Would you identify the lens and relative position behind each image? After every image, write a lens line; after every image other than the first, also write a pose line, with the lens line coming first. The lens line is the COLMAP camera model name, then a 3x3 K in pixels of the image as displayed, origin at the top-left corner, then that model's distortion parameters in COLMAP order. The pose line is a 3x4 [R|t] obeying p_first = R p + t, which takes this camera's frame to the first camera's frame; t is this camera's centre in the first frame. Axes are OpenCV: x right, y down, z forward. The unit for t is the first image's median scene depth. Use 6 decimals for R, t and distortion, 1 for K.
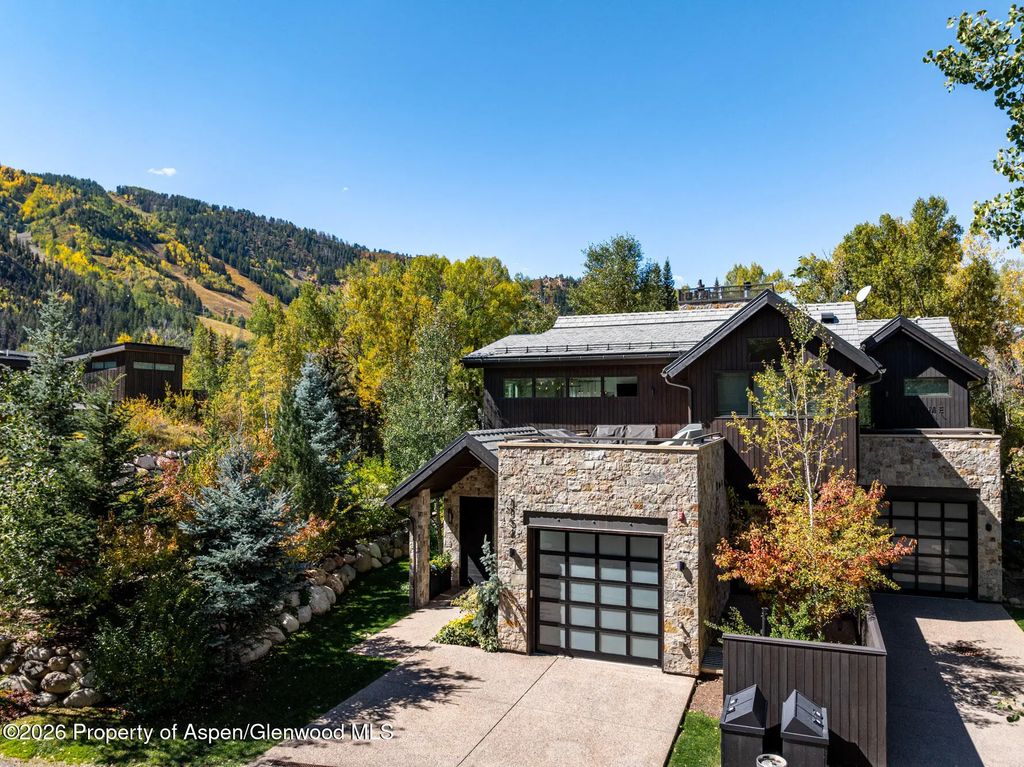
lens RADIAL K [[724.7, 0, 512.0], [0, 724.7, 383.5], [0, 0, 1]] dist [-0.048469, 0.020759]
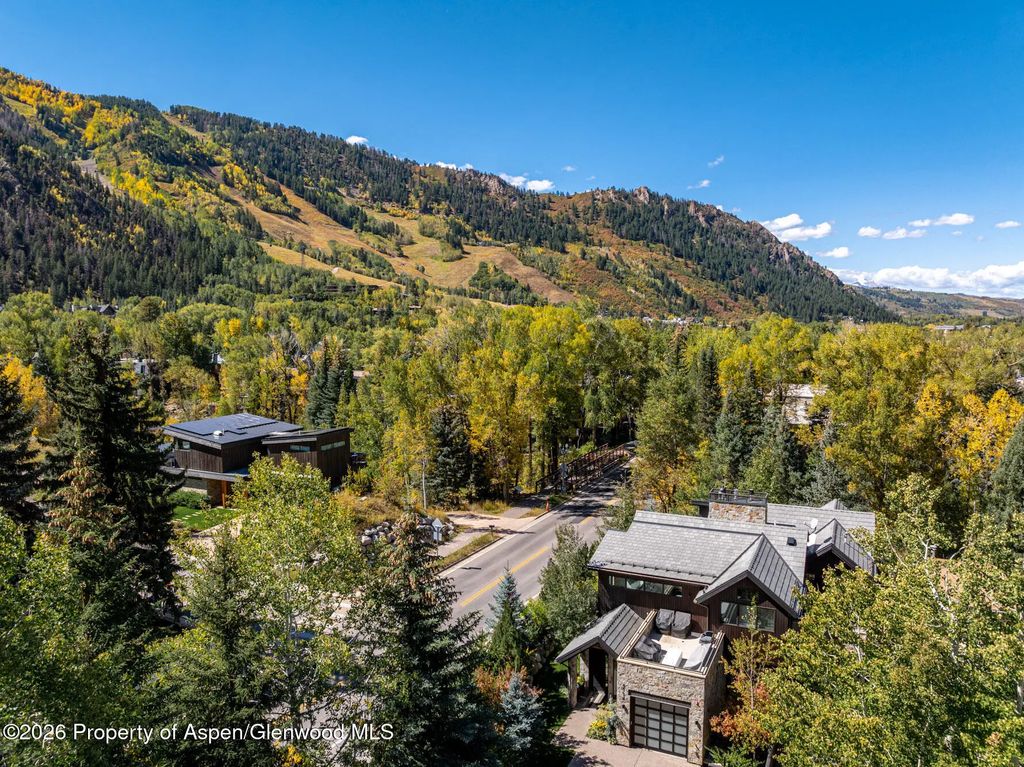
lens RADIAL K [[717.7, 0, 517.9], [0, 717.7, 385.6], [0, 0, 1]] dist [-0.047391, 0.004700]
pose [[0.998074, -0.000705, -0.062023, -0.194194], [0.008627, 0.991794, 0.127553, -1.072261], [0.061424, -0.127842, 0.989891, -1.130132]]
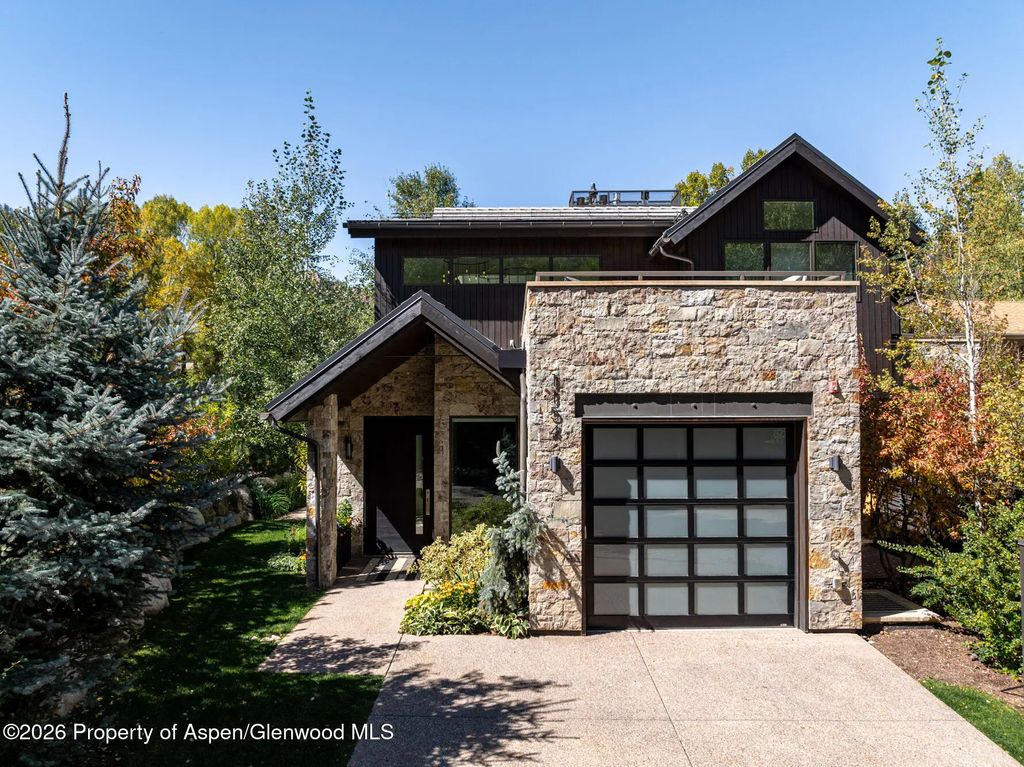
lens RADIAL K [[724.7, 0, 512.0], [0, 724.7, 383.5], [0, 0, 1]] dist [-0.048469, 0.020759]
pose [[0.928598, 0.009418, 0.370969, -0.255596], [-0.009123, 0.999955, -0.002550, 0.170194], [-0.370976, -0.001017, 0.928642, 0.465261]]
